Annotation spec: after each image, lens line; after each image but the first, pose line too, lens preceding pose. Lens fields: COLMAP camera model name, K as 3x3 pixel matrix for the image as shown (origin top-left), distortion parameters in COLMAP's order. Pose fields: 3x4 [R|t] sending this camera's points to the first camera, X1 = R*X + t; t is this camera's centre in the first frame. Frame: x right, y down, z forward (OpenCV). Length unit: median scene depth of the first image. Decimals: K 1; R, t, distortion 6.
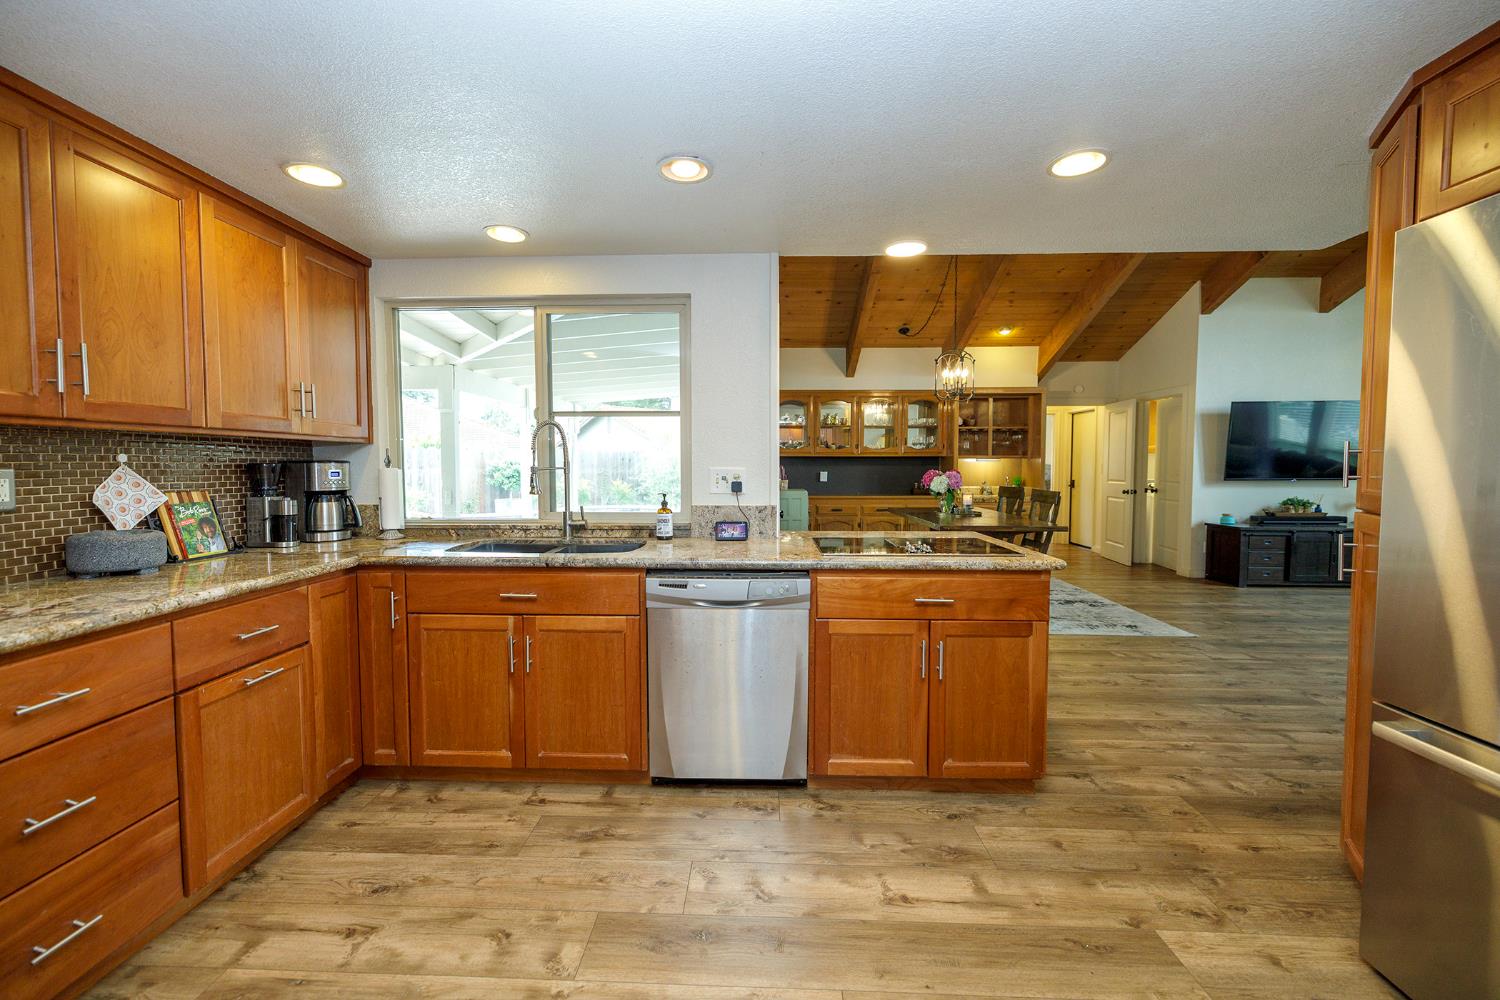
lens RADIAL K [[623.7, 0, 739.4], [0, 623.7, 494.3], [0, 0, 1]] dist [0.000841, -0.000461]
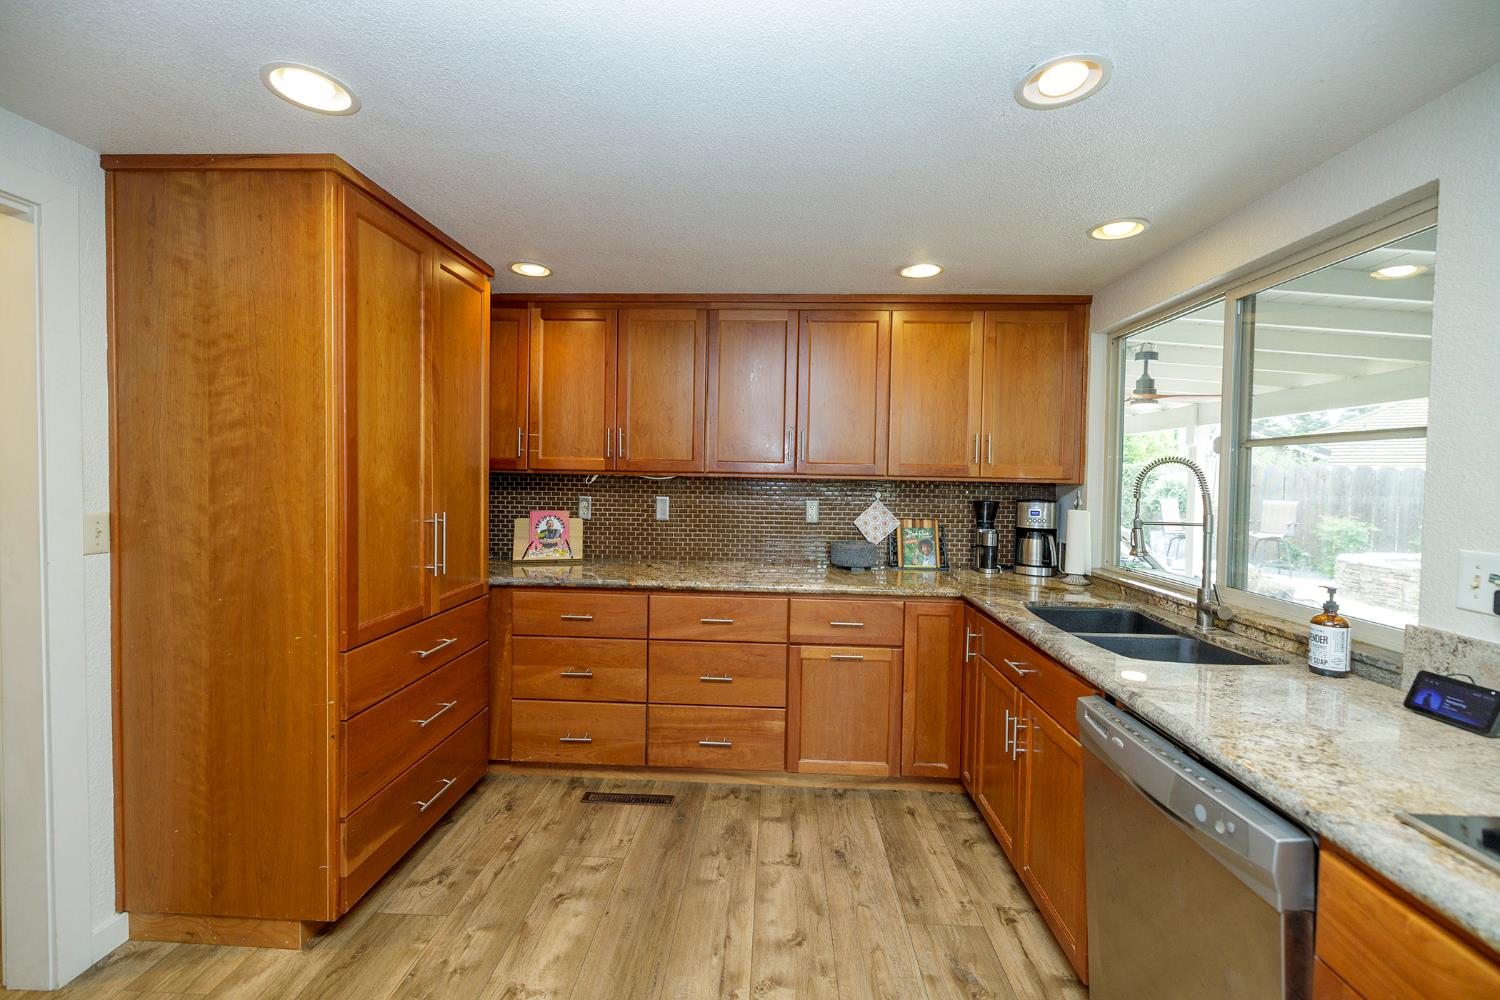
lens RADIAL K [[623.7, 0, 739.4], [0, 623.7, 494.3], [0, 0, 1]] dist [0.000841, -0.000461]
pose [[-0.010450, 0.031258, -0.999457, 0.545986], [-0.065067, 0.997372, 0.031874, -0.085480], [0.997826, 0.065365, -0.008389, 0.662326]]
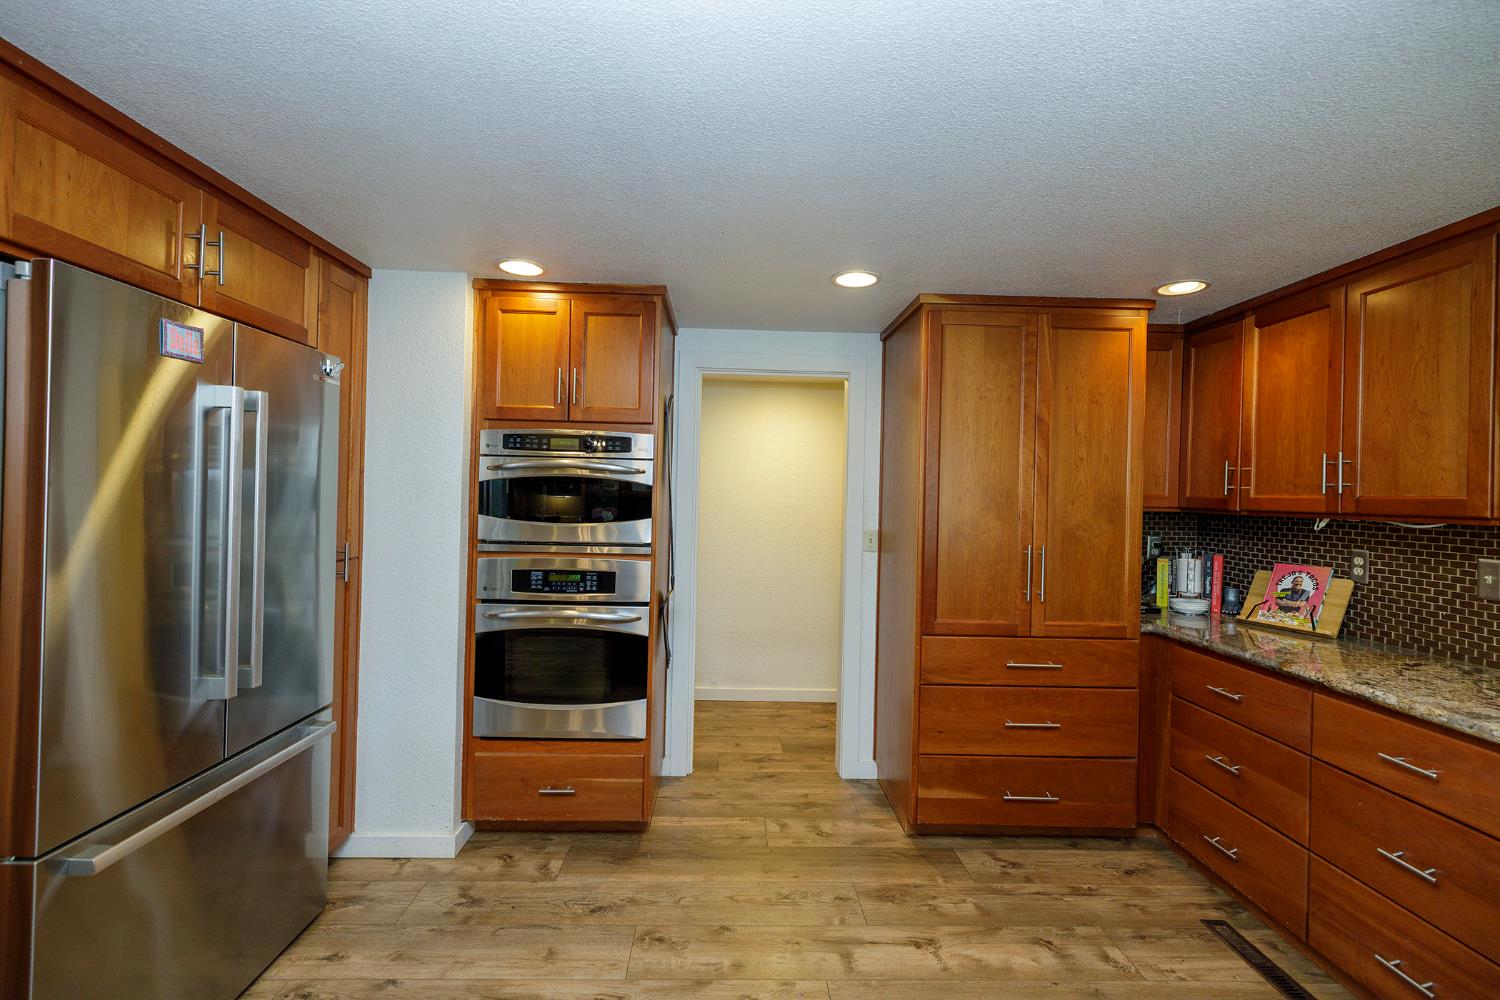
lens RADIAL K [[623.7, 0, 739.4], [0, 623.7, 494.3], [0, 0, 1]] dist [0.000841, -0.000461]
pose [[-0.996831, -0.024805, -0.075582, 0.161402], [-0.028178, 0.998639, 0.043889, -0.121750], [0.074390, 0.045879, -0.996173, 1.286460]]
